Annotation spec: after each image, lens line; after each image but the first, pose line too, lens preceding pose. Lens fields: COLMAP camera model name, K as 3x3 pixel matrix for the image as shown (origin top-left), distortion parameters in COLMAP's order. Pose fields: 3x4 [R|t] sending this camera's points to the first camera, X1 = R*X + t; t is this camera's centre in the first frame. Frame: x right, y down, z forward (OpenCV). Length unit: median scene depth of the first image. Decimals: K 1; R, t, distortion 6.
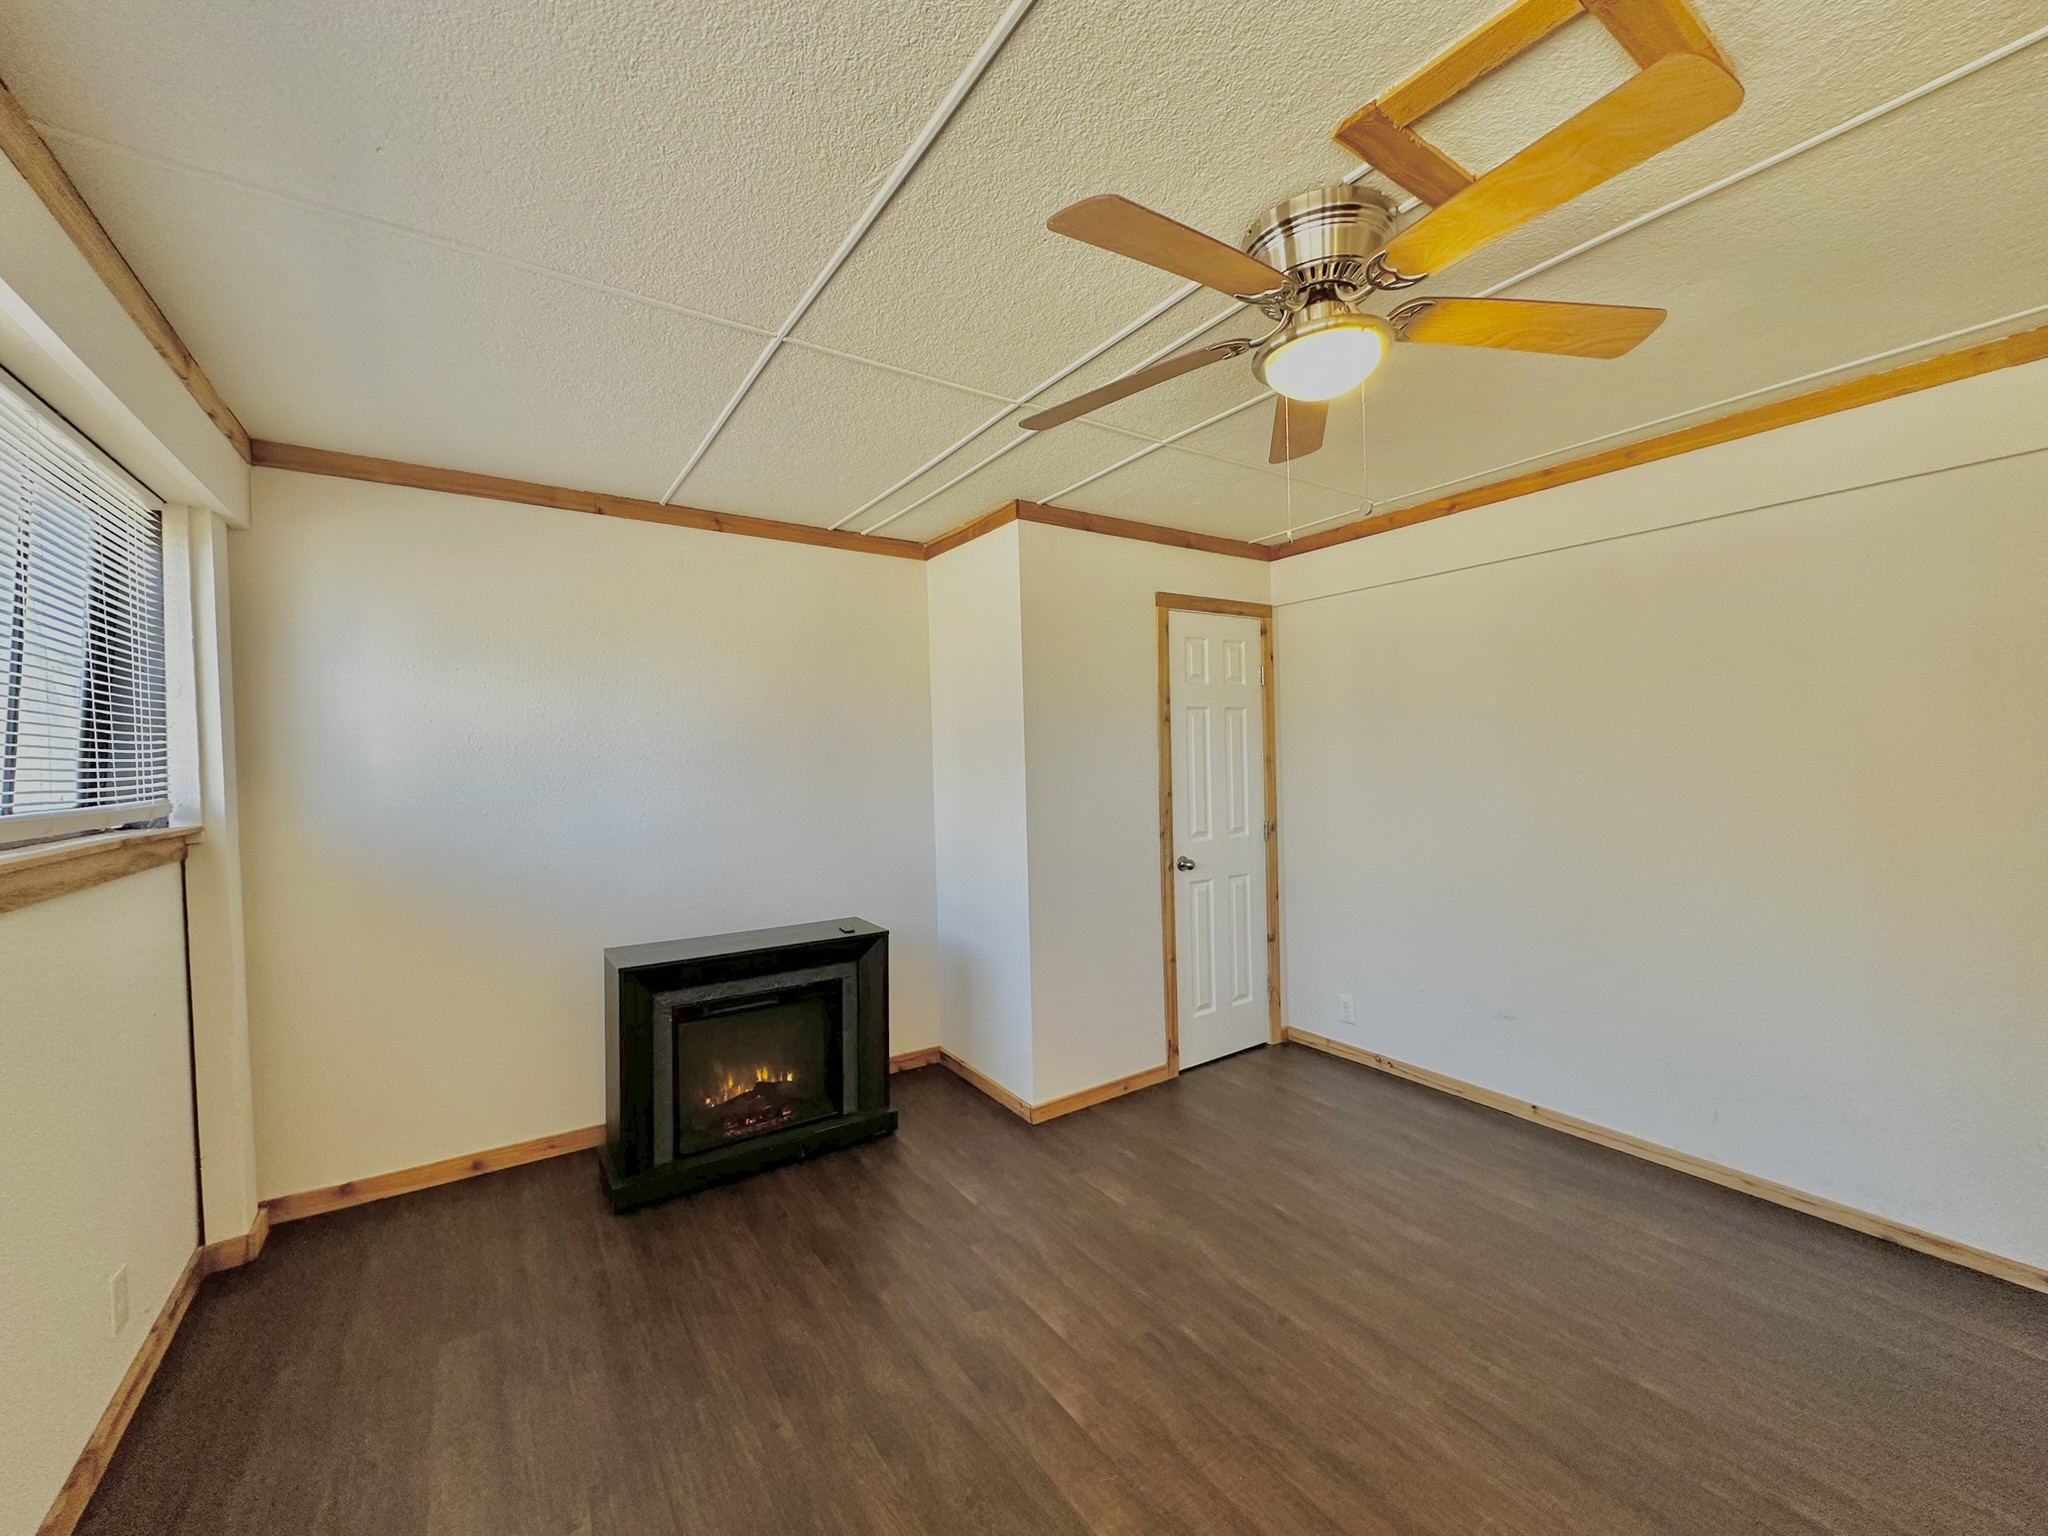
lens RADIAL K [[813.1, 0, 1022.8], [0, 813.1, 753.3], [0, 0, 1]] dist [-0.002434, 0.000969]
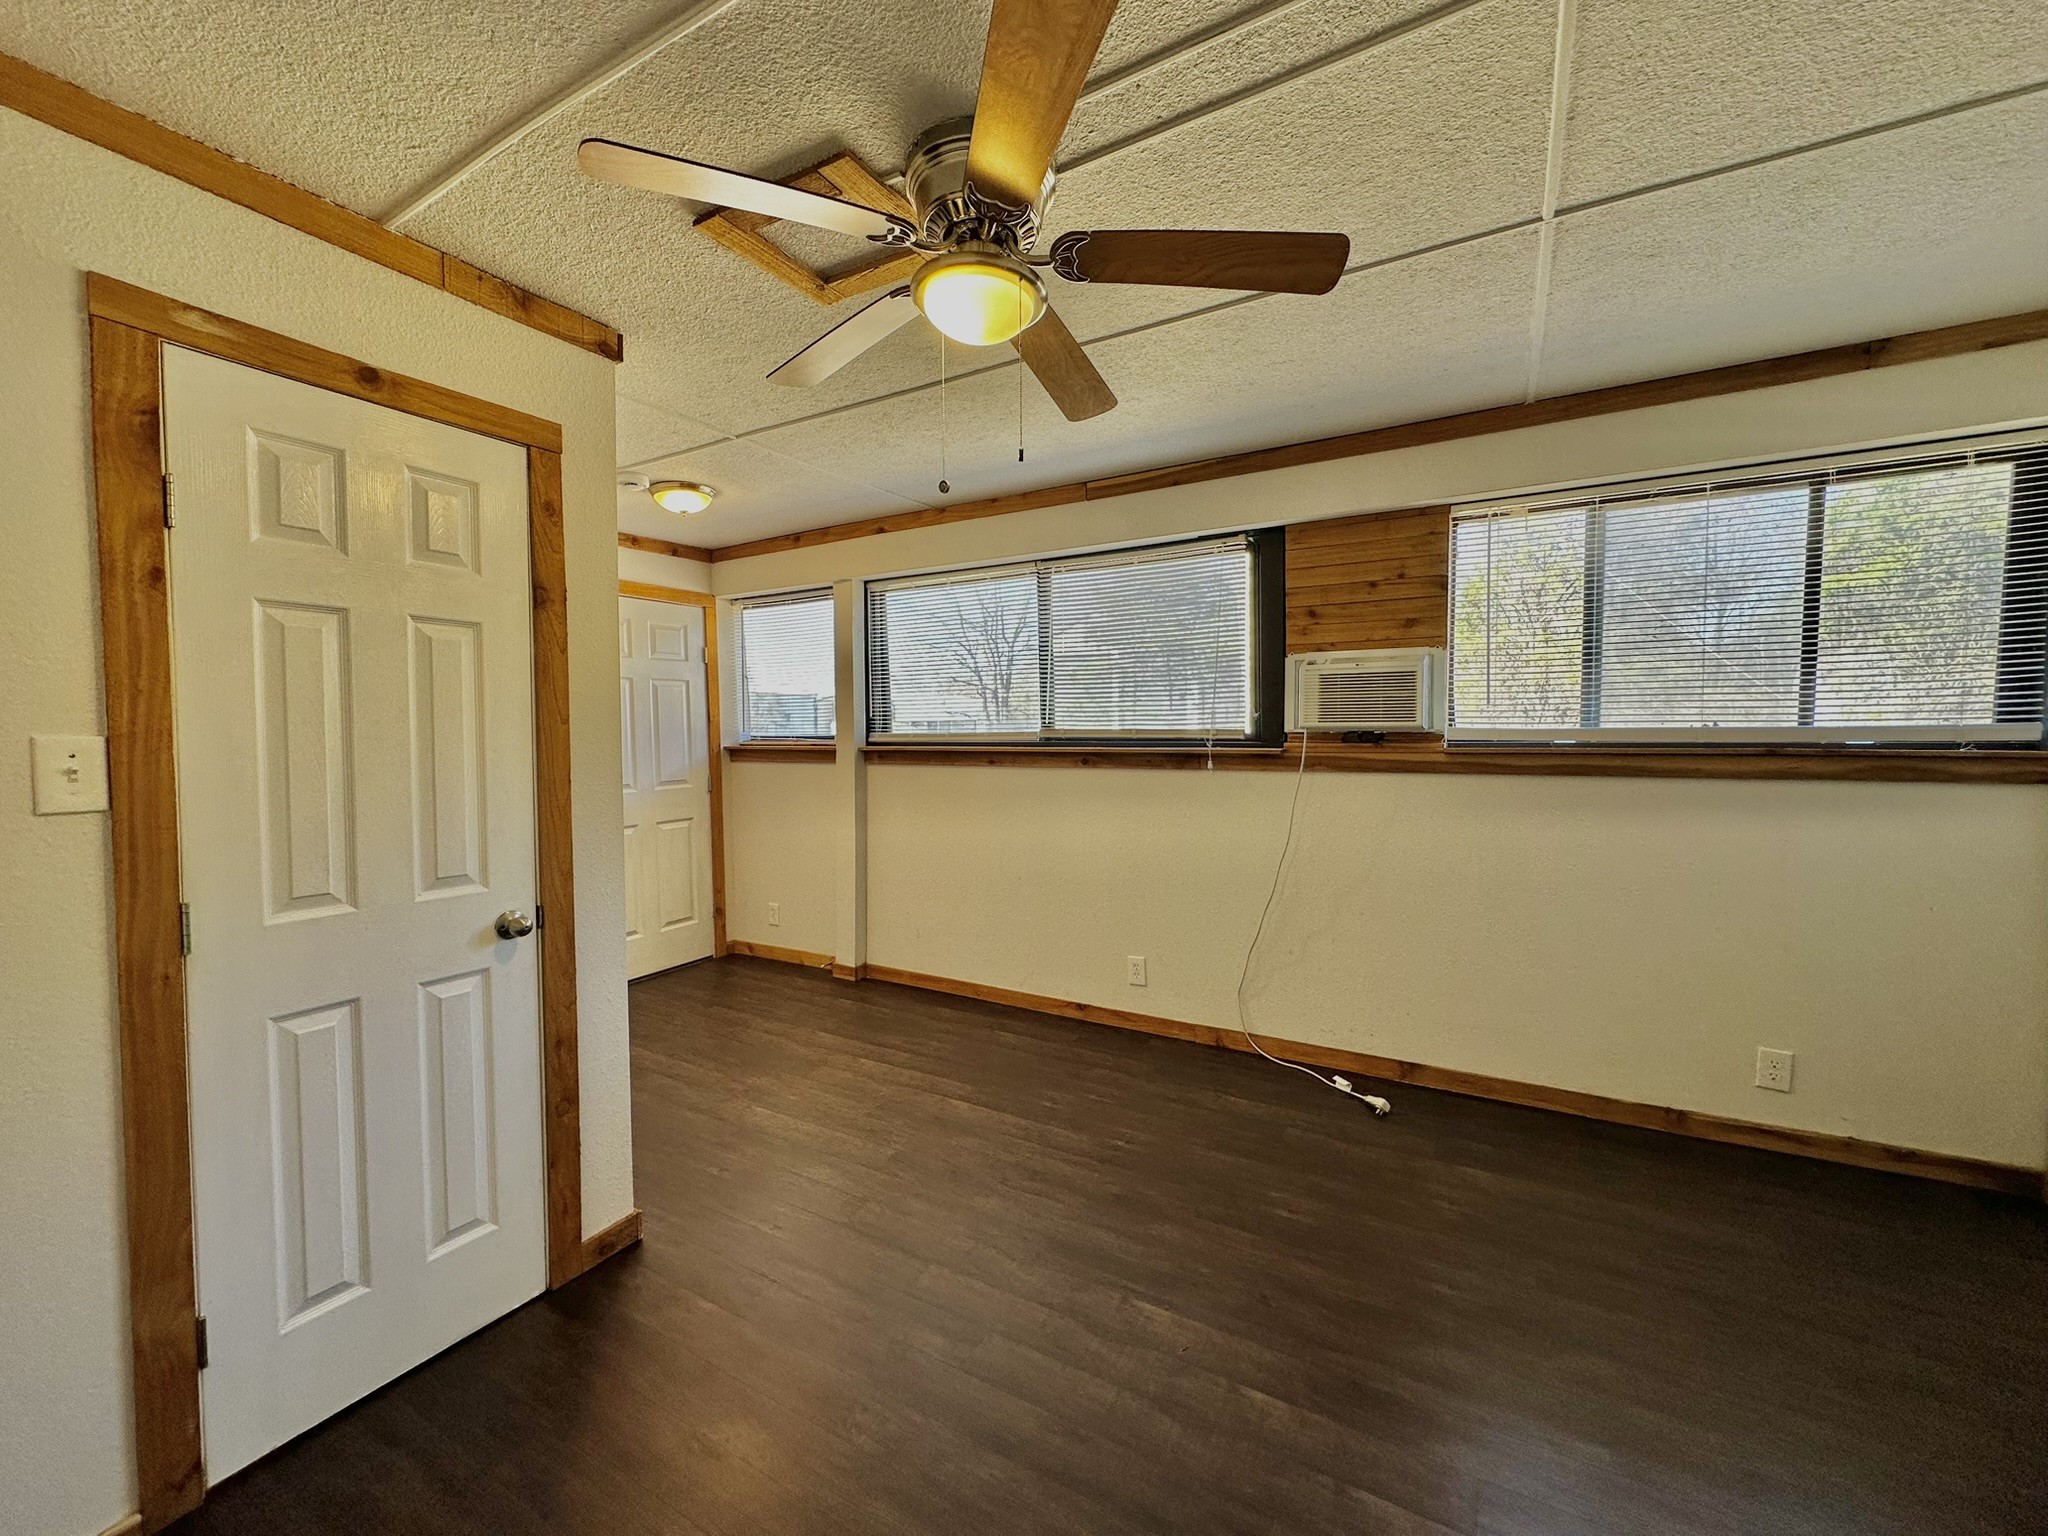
lens RADIAL K [[813.1, 0, 1021.9], [0, 813.1, 755.6], [0, 0, 1]] dist [-0.002434, 0.000969]
pose [[-0.901097, 0.045566, -0.431217, 0.533716], [0.030146, 0.998640, 0.042529, 0.016536], [0.432569, 0.025323, -0.901245, 1.338280]]
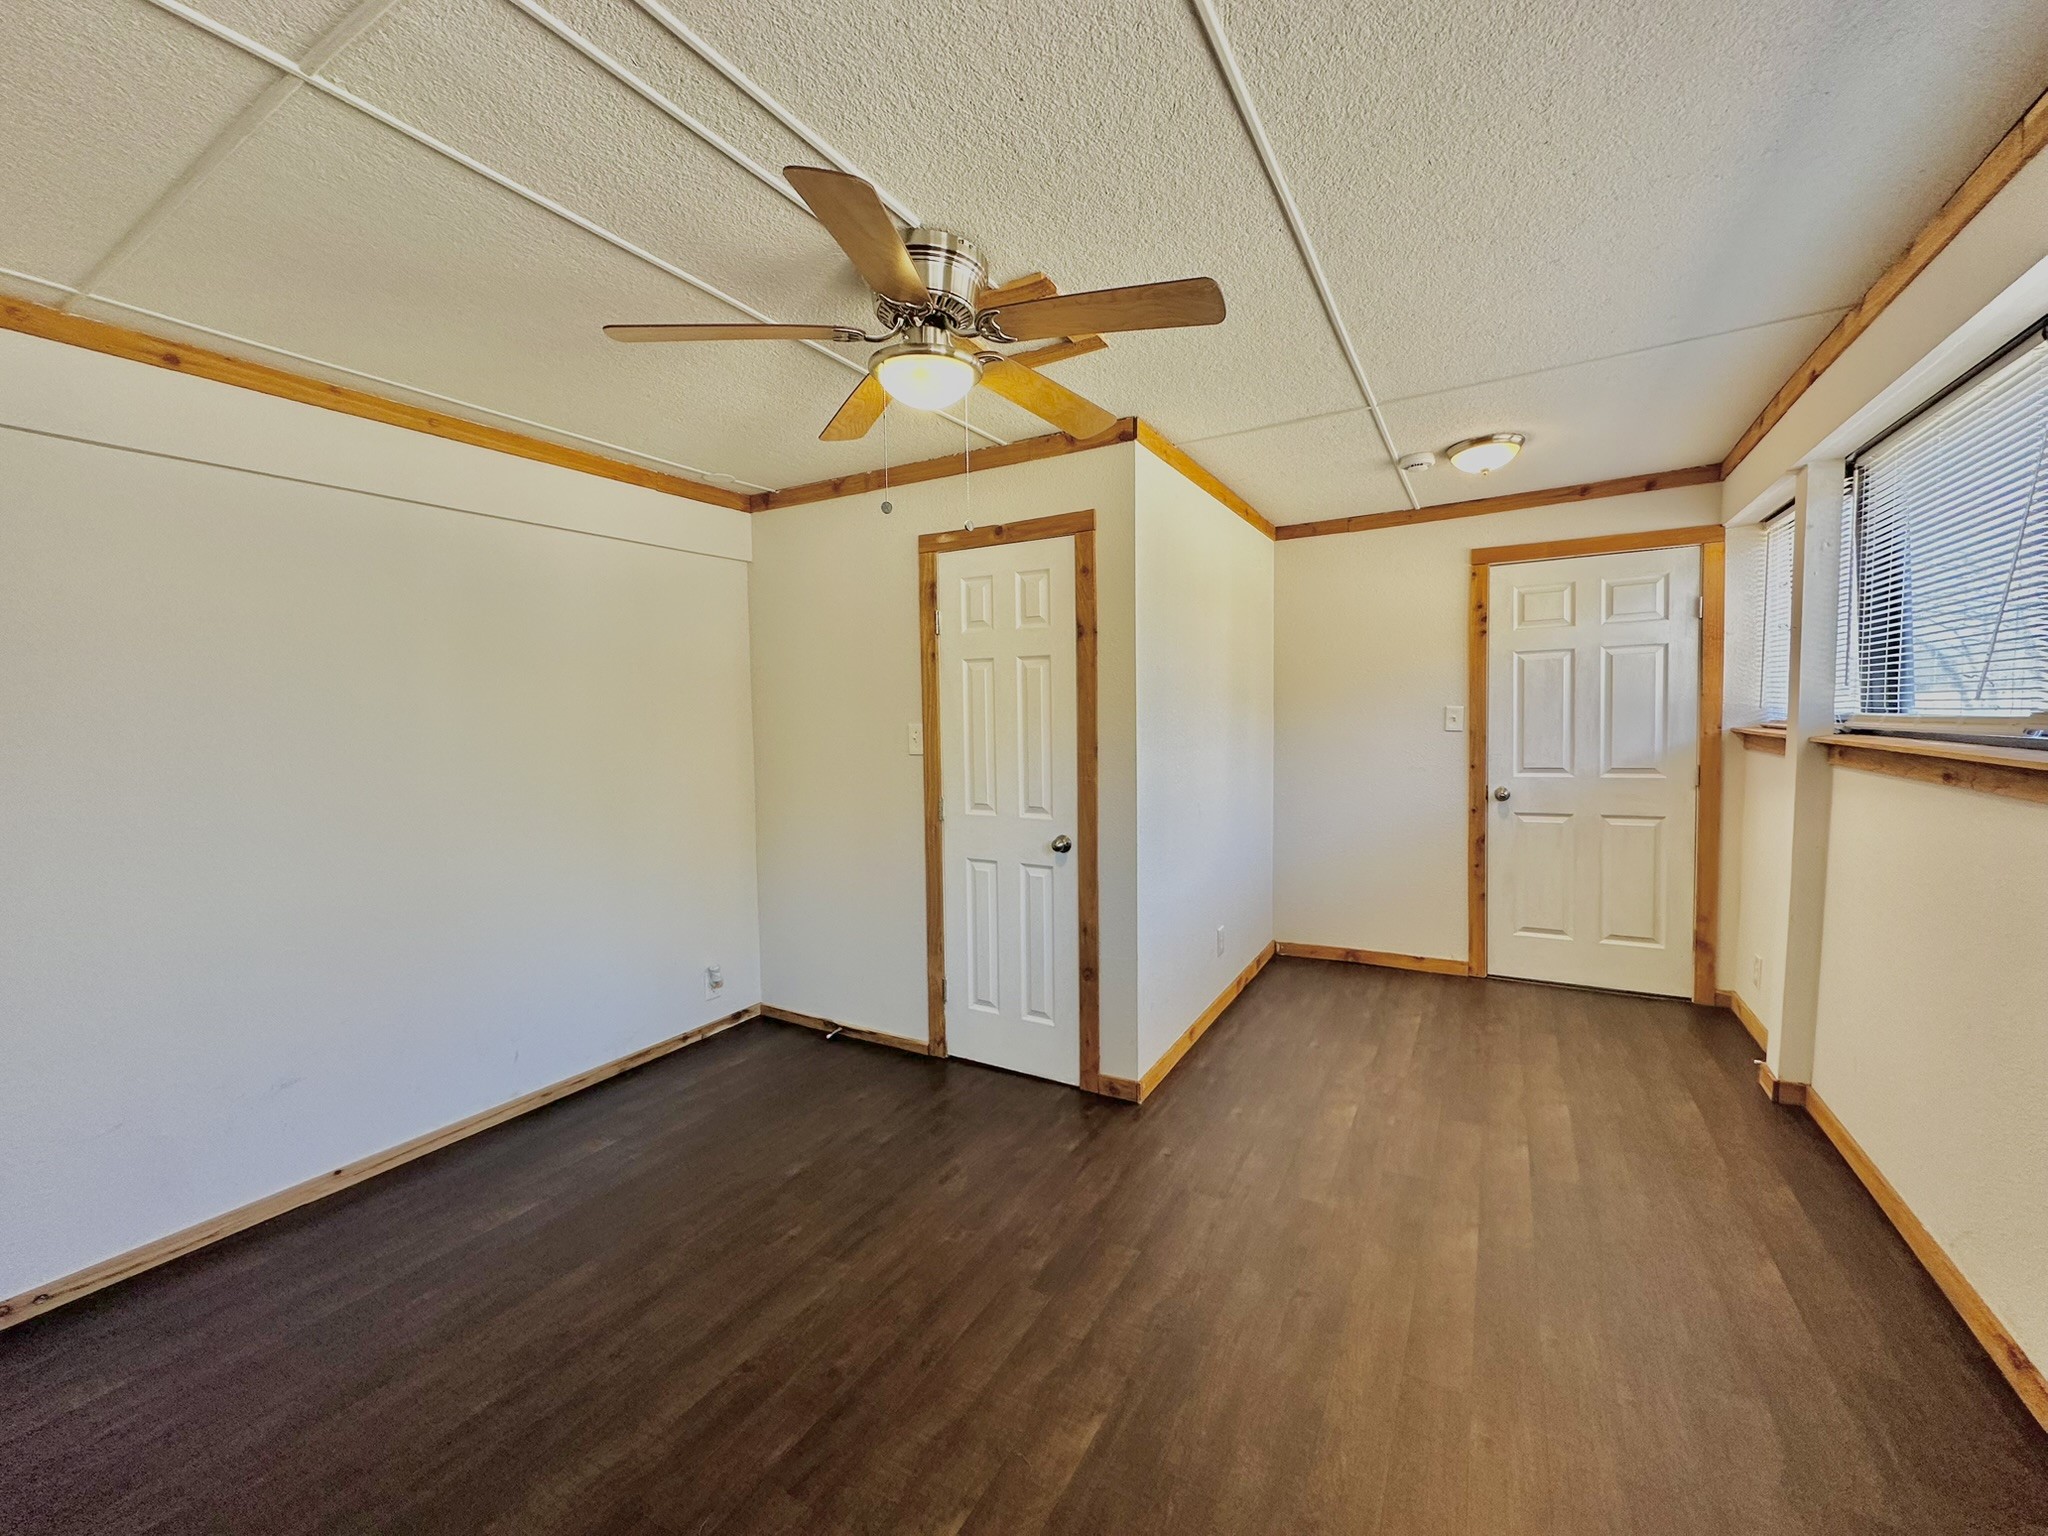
lens RADIAL K [[813.1, 0, 1027.7], [0, 813.1, 758.2], [0, 0, 1]] dist [-0.002434, 0.000969]
pose [[-0.433424, -0.018788, 0.900994, -0.527108], [0.030054, 0.998925, 0.035288, 0.022259], [-0.900689, 0.042374, -0.432394, 0.974259]]
